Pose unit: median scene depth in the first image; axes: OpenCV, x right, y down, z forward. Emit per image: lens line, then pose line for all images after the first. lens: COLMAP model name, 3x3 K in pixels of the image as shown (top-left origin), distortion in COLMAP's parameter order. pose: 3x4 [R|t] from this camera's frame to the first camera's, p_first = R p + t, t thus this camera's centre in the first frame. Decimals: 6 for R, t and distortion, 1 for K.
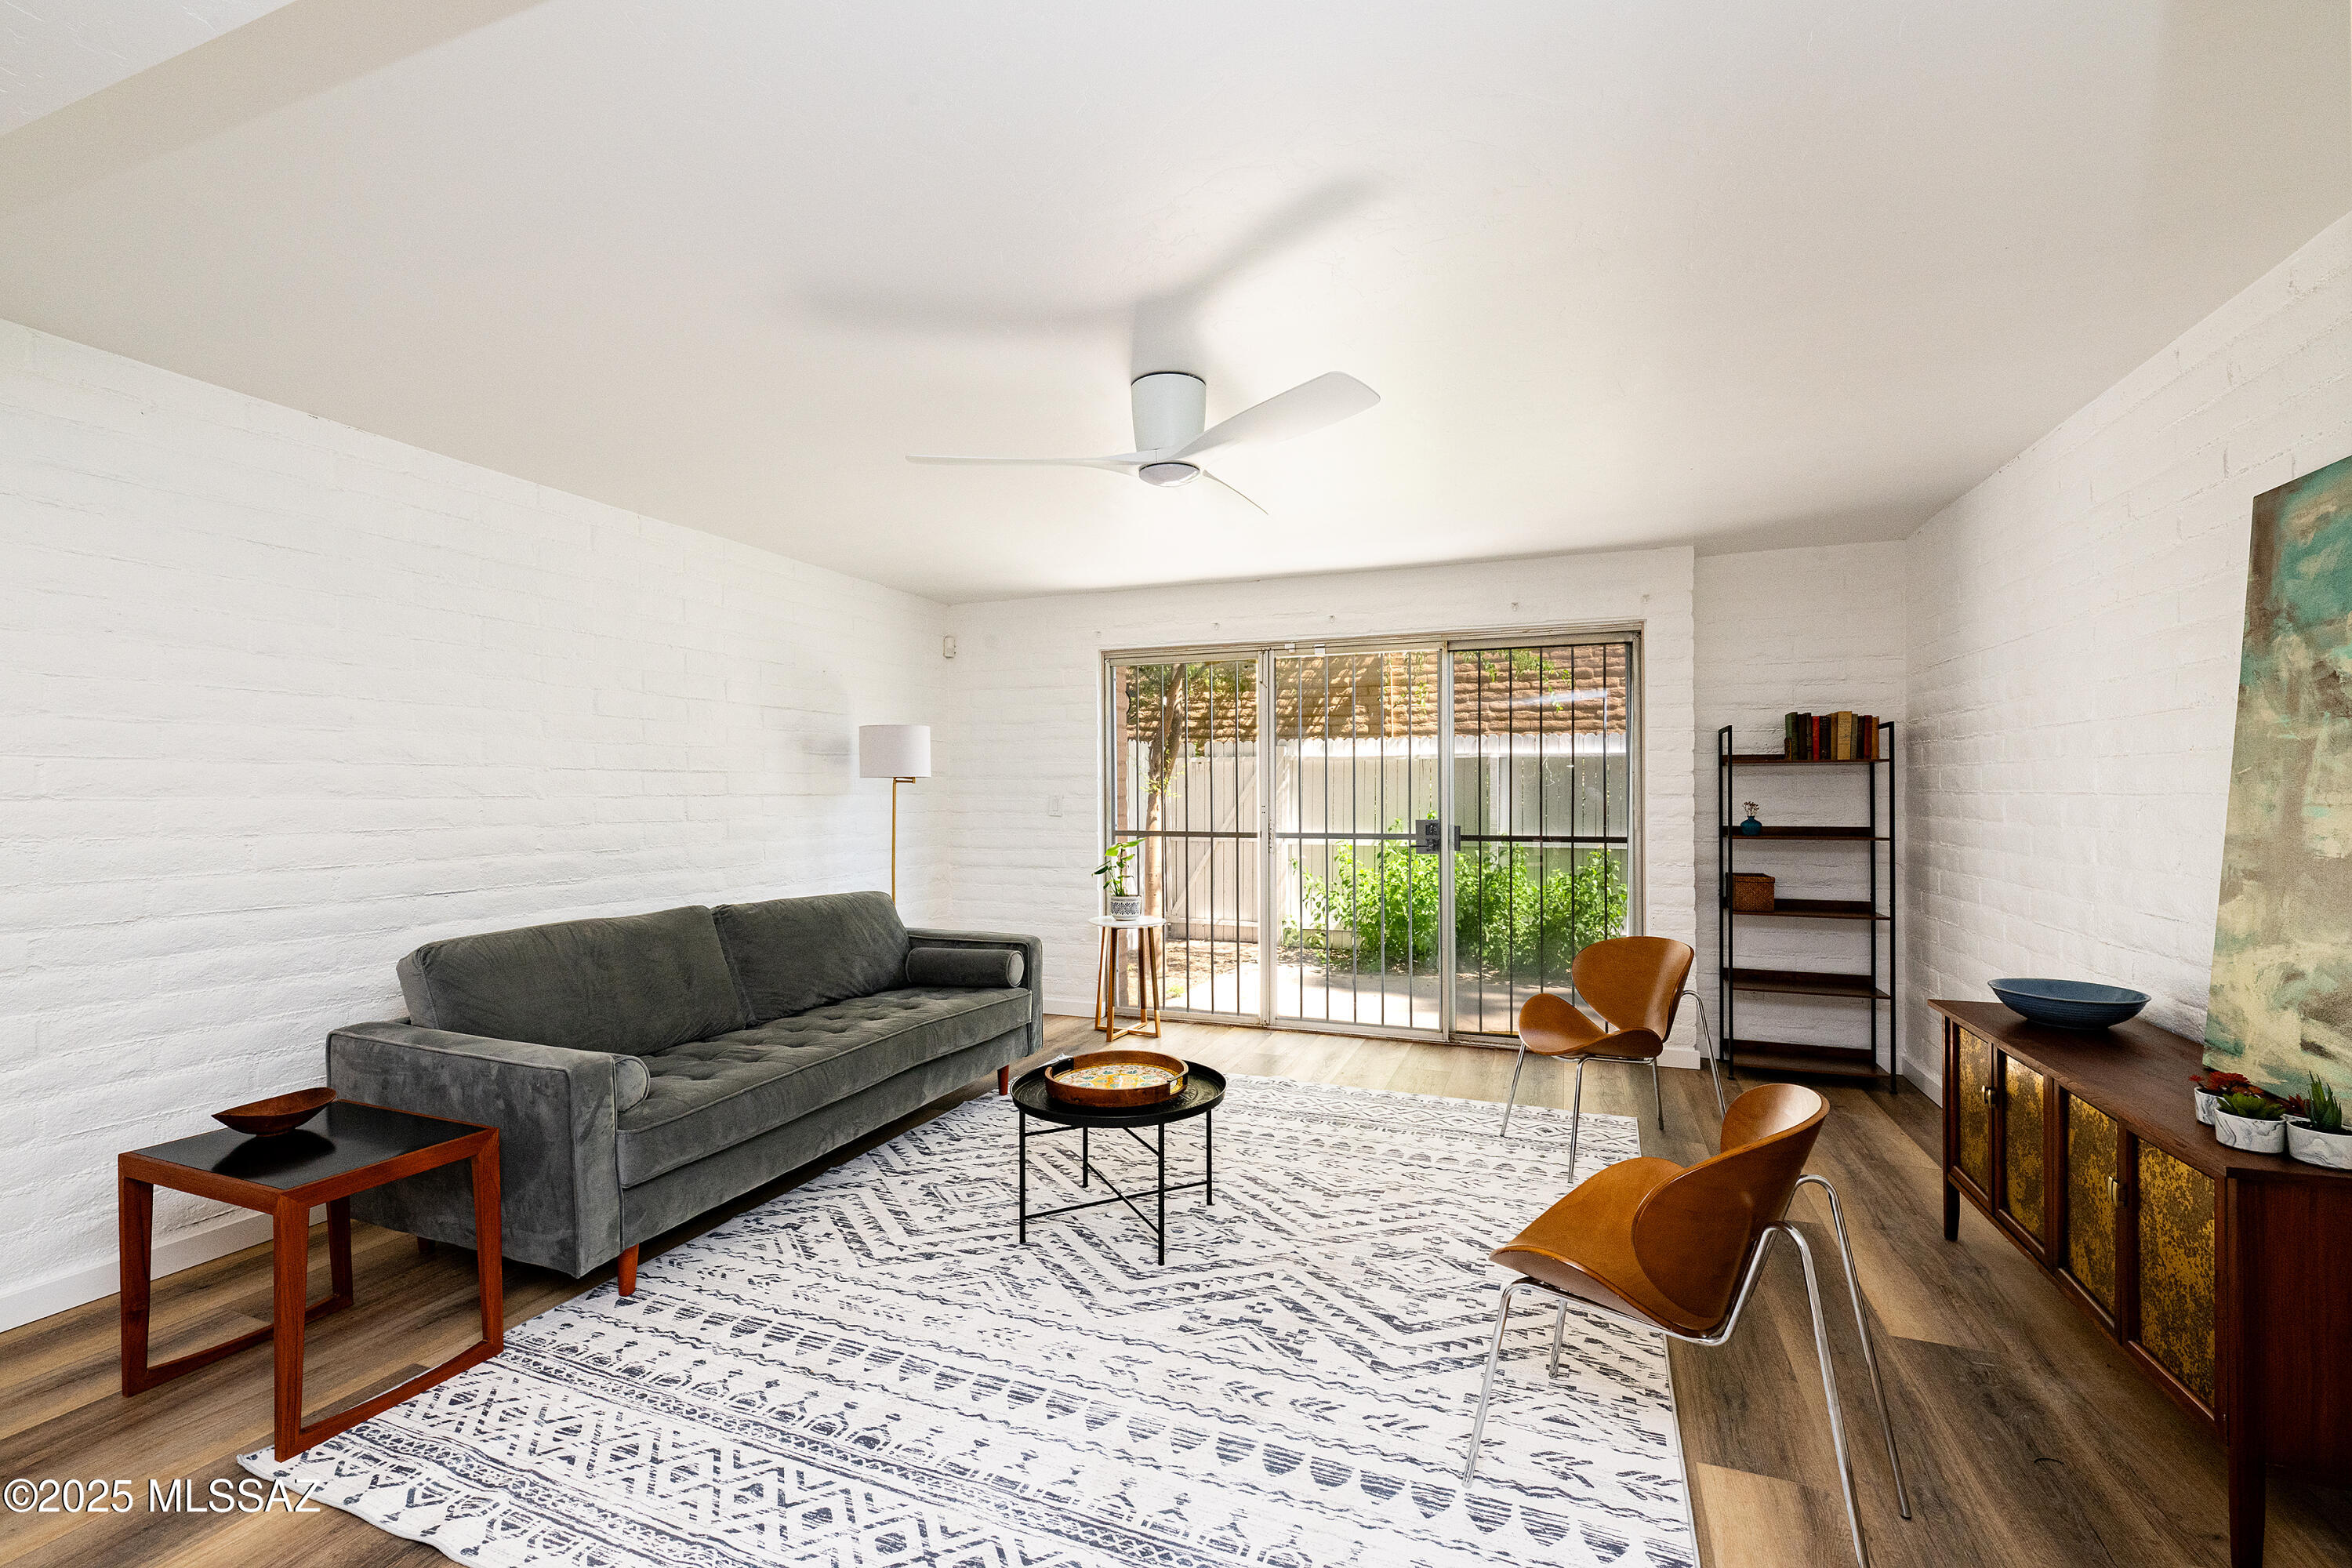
lens RADIAL K [[952.2, 0, 1208.3], [0, 952.2, 789.1], [0, 0, 1]] dist [0.001856, -0.000233]
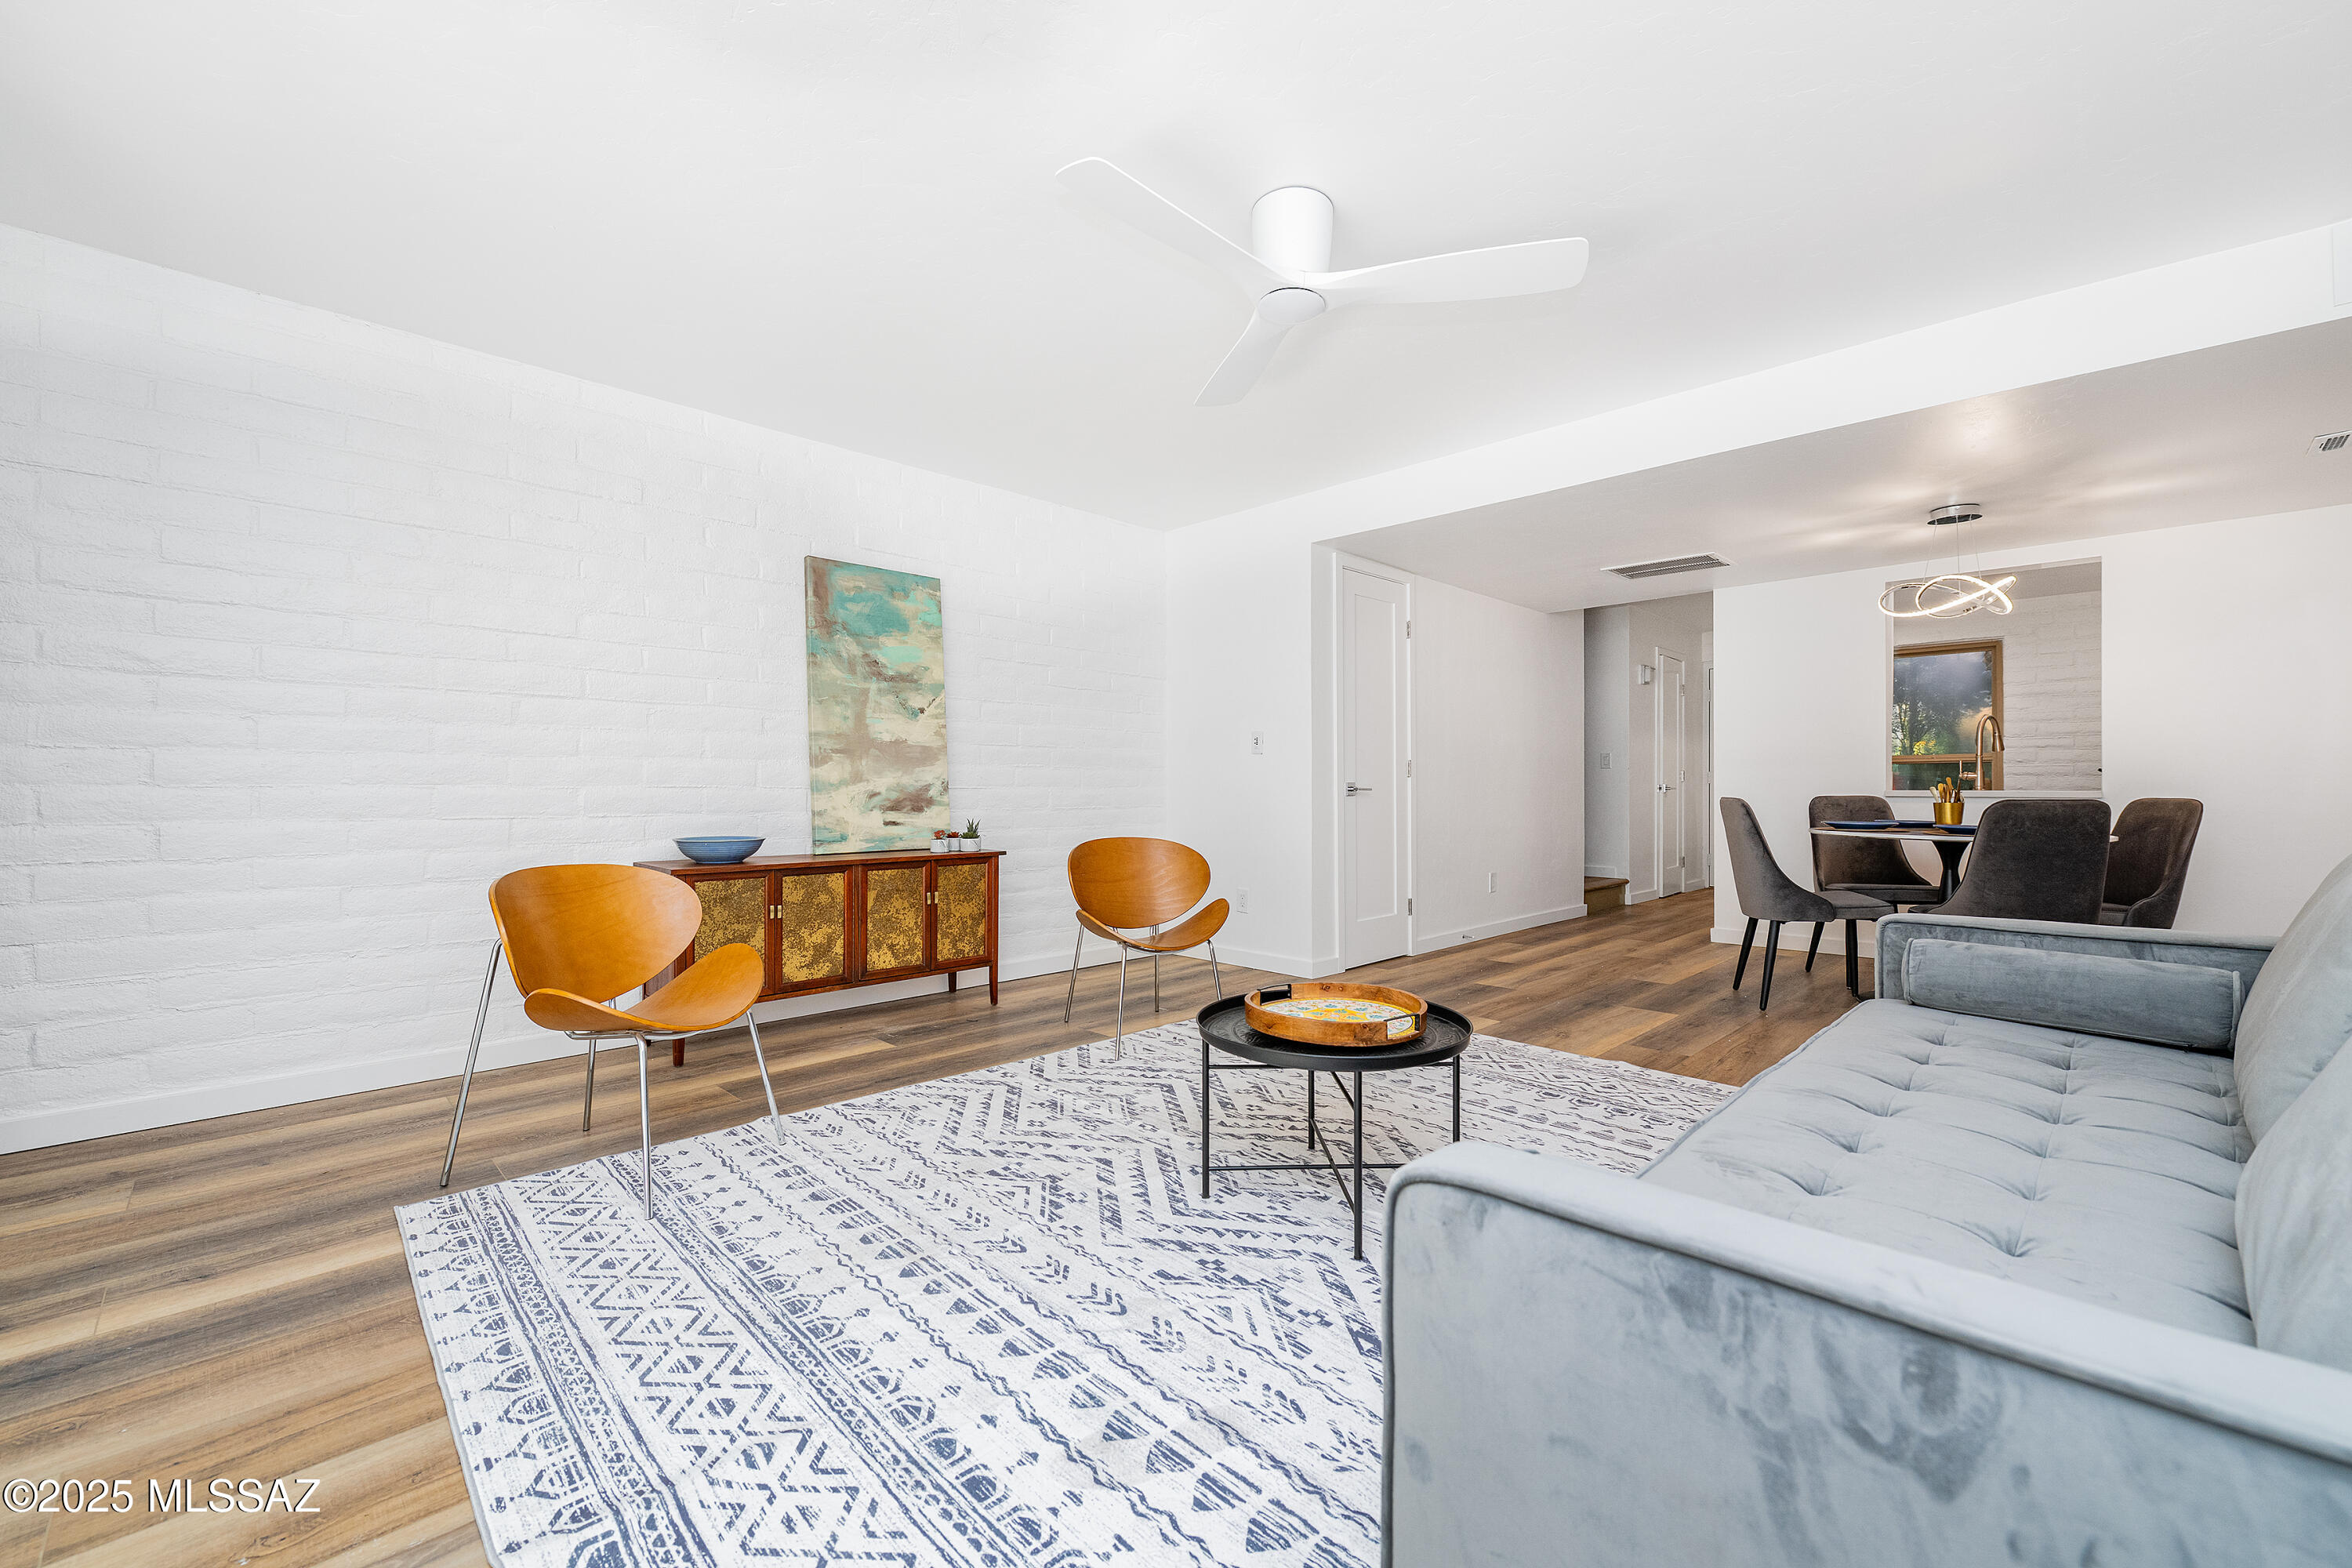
lens RADIAL K [[963.3, 0, 1207.2], [0, 963.3, 794.8], [0, 0, 1]] dist [-0.007221, -0.000472]
pose [[-0.907392, -0.009584, 0.420175, -0.411070], [-0.007454, 0.999950, 0.006710, 0.141138], [-0.420218, 0.002957, -0.907418, 2.184943]]
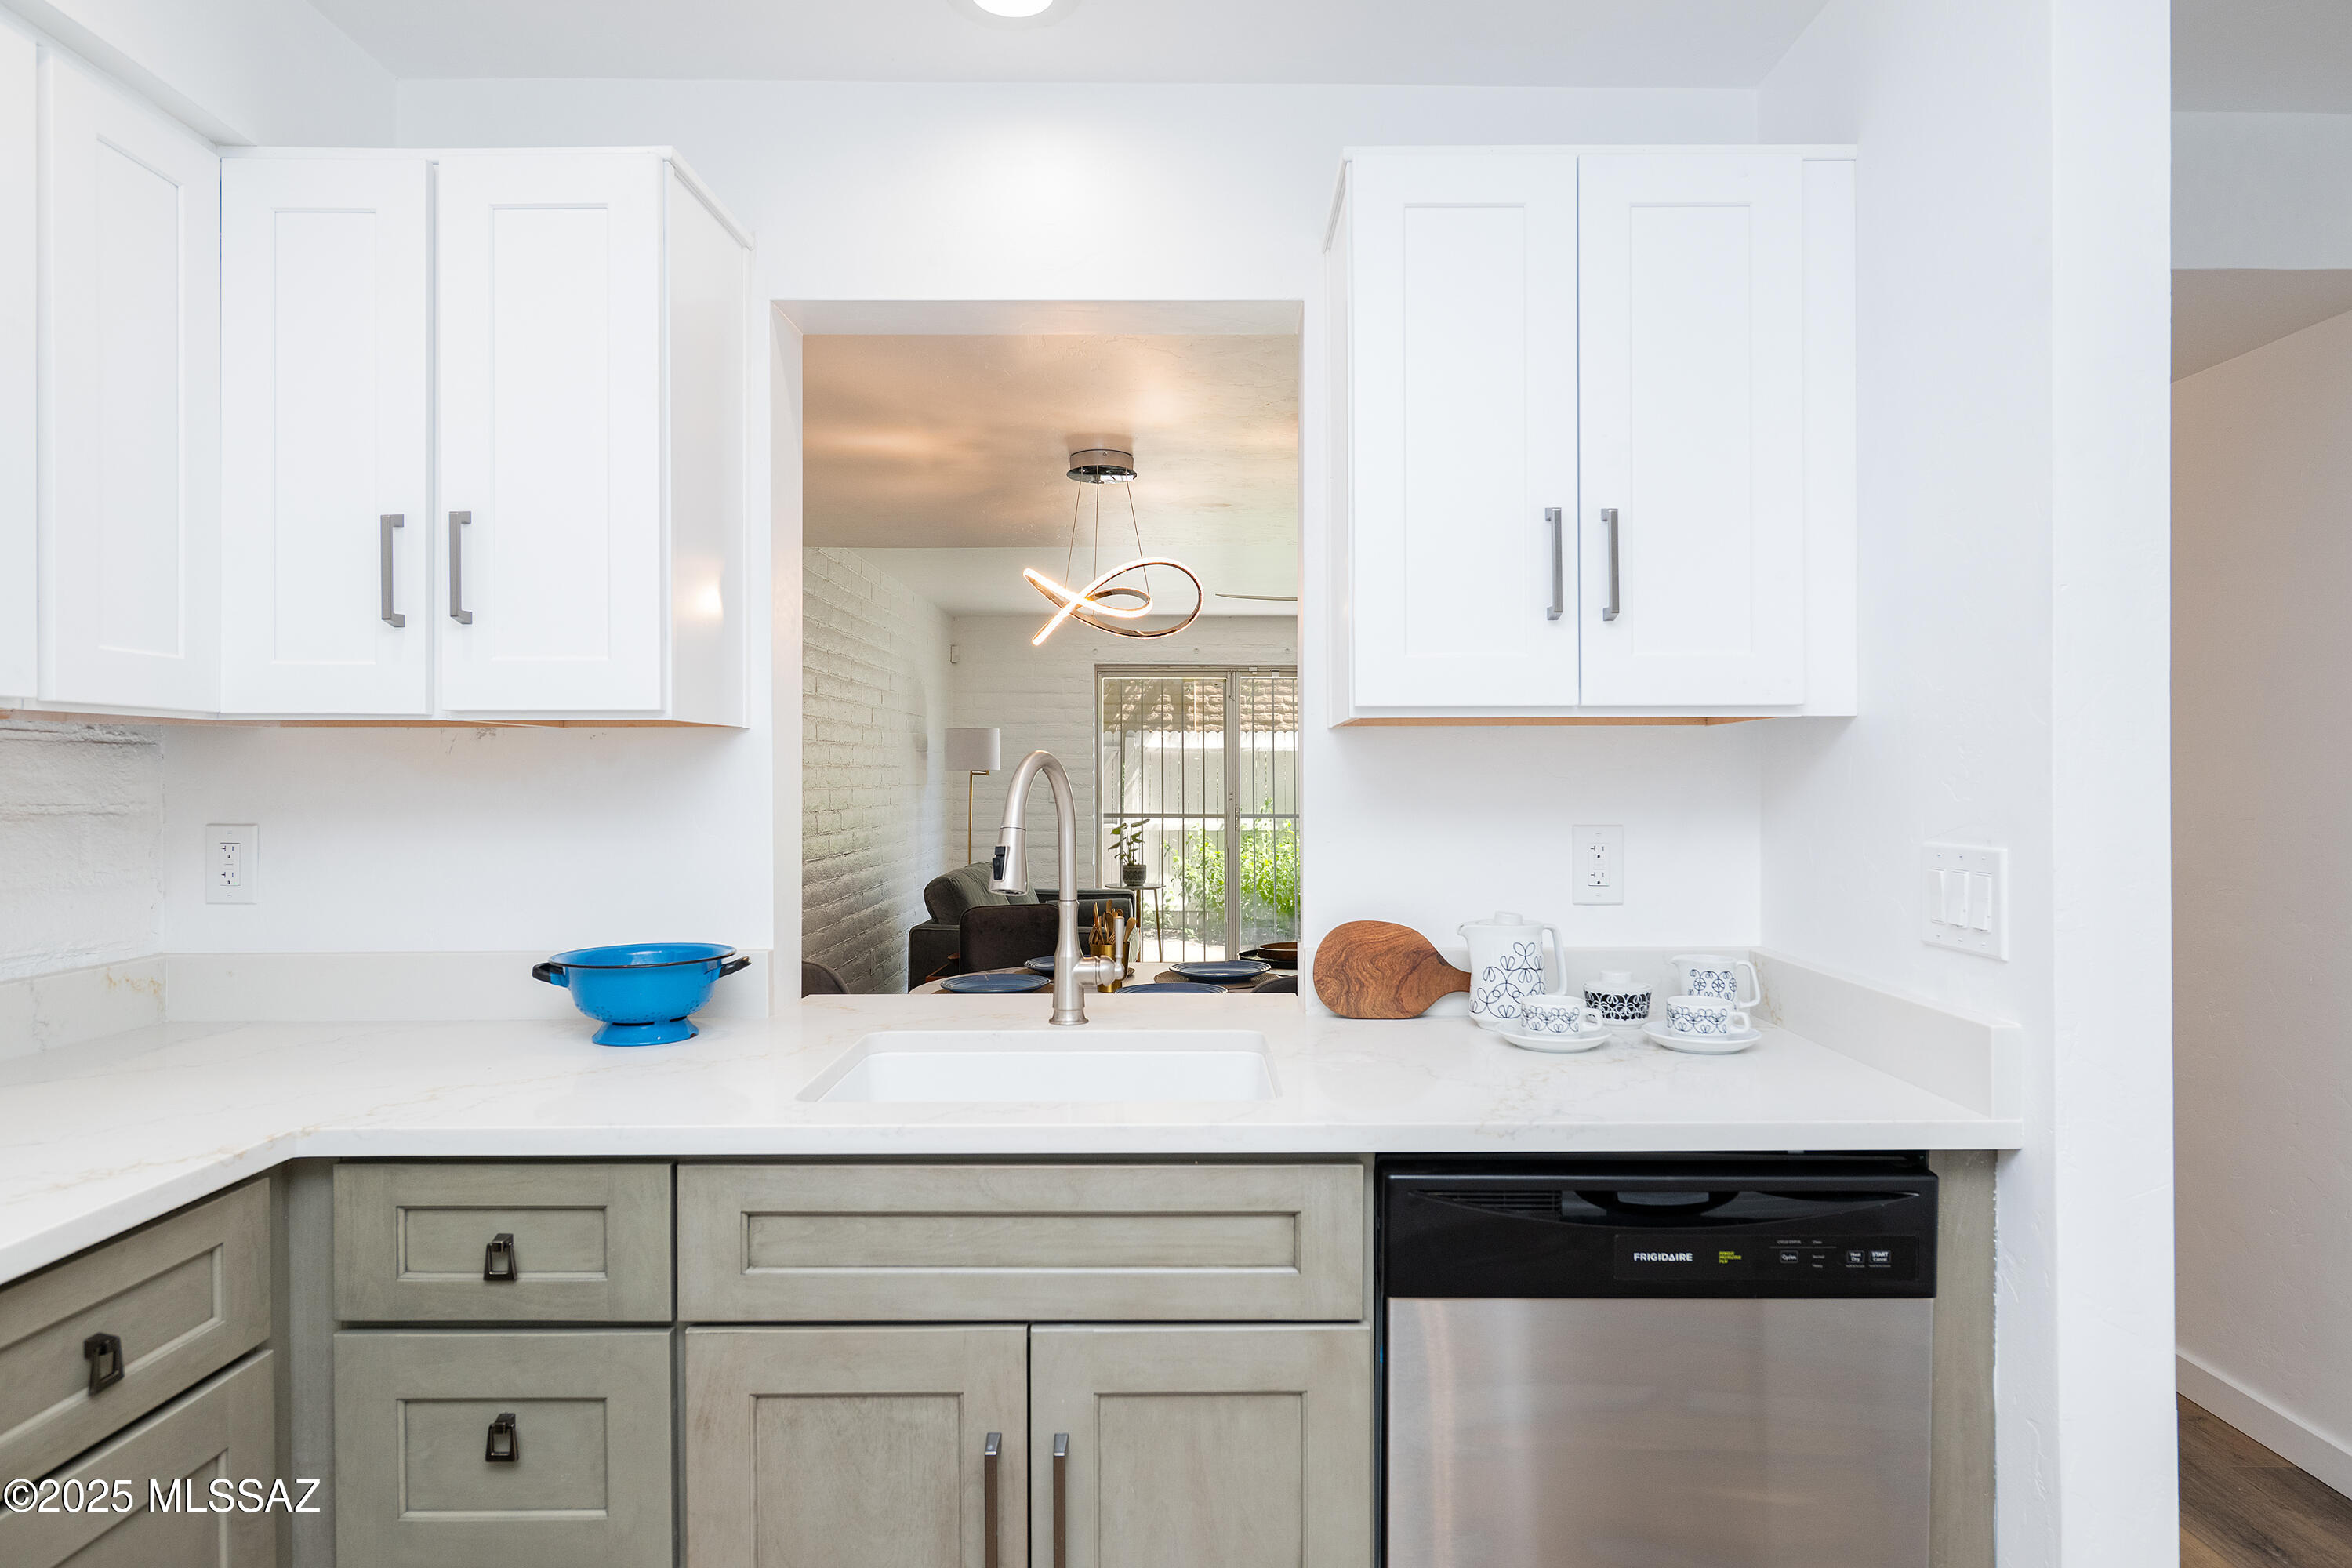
lens RADIAL K [[1371.1, 0, 1191.3], [0, 1371.1, 783.6], [0, 0, 1]] dist [-0.002988, 0.000333]
pose [[0.939083, -0.000297, 0.343690, -1.433082], [-0.000643, 0.999996, 0.002622, -0.000792], [-0.343689, -0.002683, 0.939080, -1.639821]]
